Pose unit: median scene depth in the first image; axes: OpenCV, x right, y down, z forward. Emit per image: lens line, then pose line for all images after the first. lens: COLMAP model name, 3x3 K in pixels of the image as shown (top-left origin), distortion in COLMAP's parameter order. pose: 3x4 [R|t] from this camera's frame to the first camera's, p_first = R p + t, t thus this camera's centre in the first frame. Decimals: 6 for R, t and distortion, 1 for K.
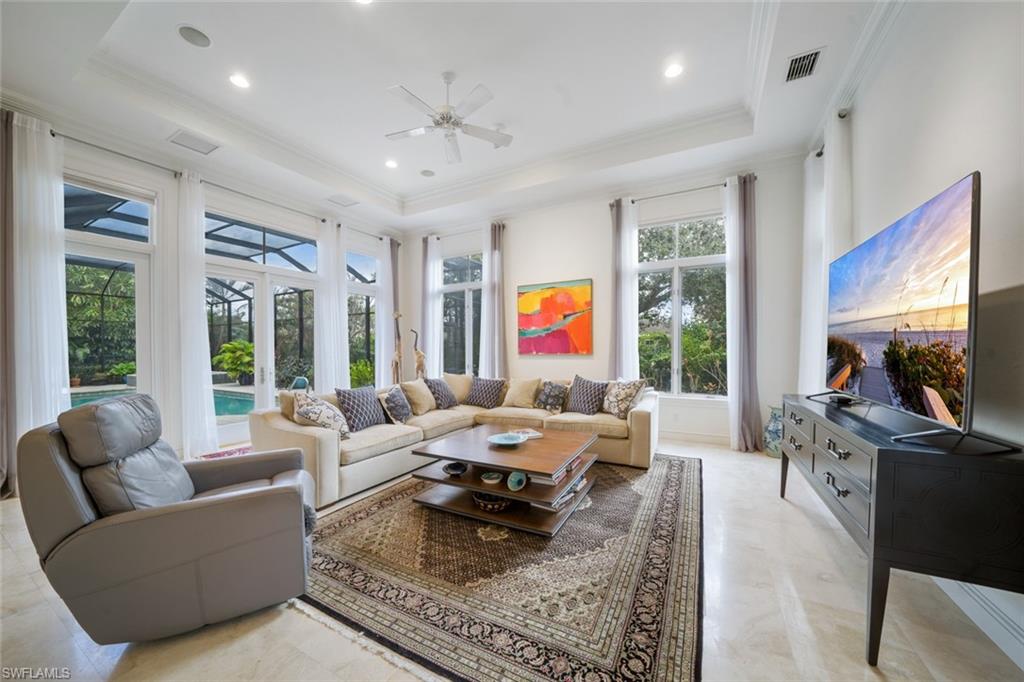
lens RADIAL K [[368.1, 0, 519.6], [0, 368.1, 362.7], [0, 0, 1]] dist [-0.013867, 0.000101]
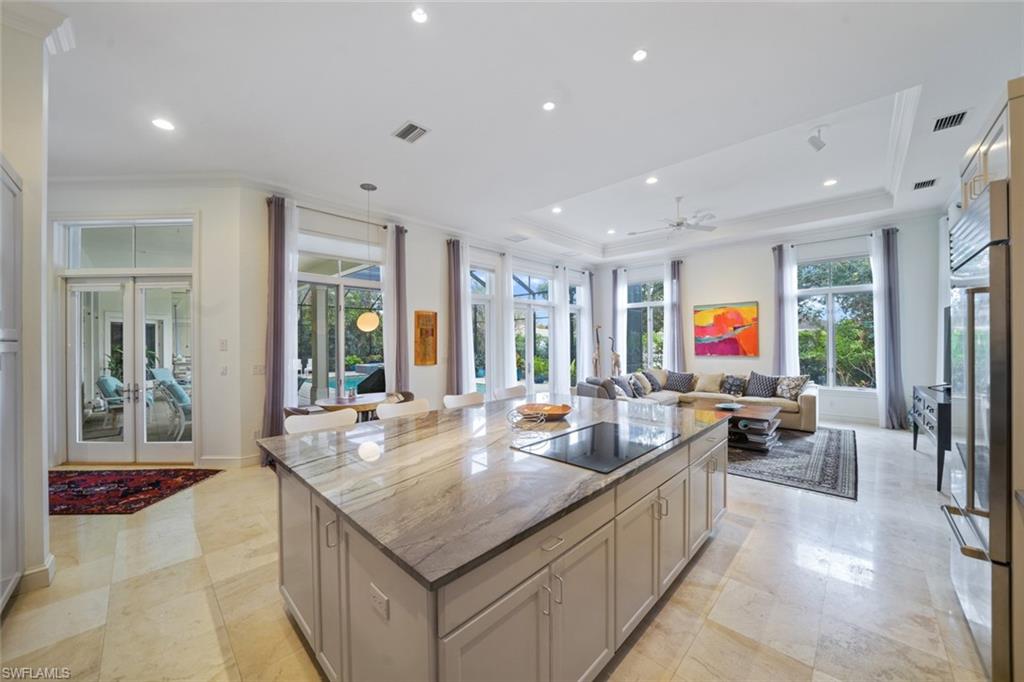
lens RADIAL K [[366.7, 0, 525.4], [0, 366.7, 344.6], [0, 0, 1]] dist [-0.015392, -0.000059]
pose [[0.963221, -0.000618, -0.268710, -0.316541], [-0.007737, 0.999519, -0.030032, -0.021261], [0.268600, 0.031006, 0.962753, -0.624830]]
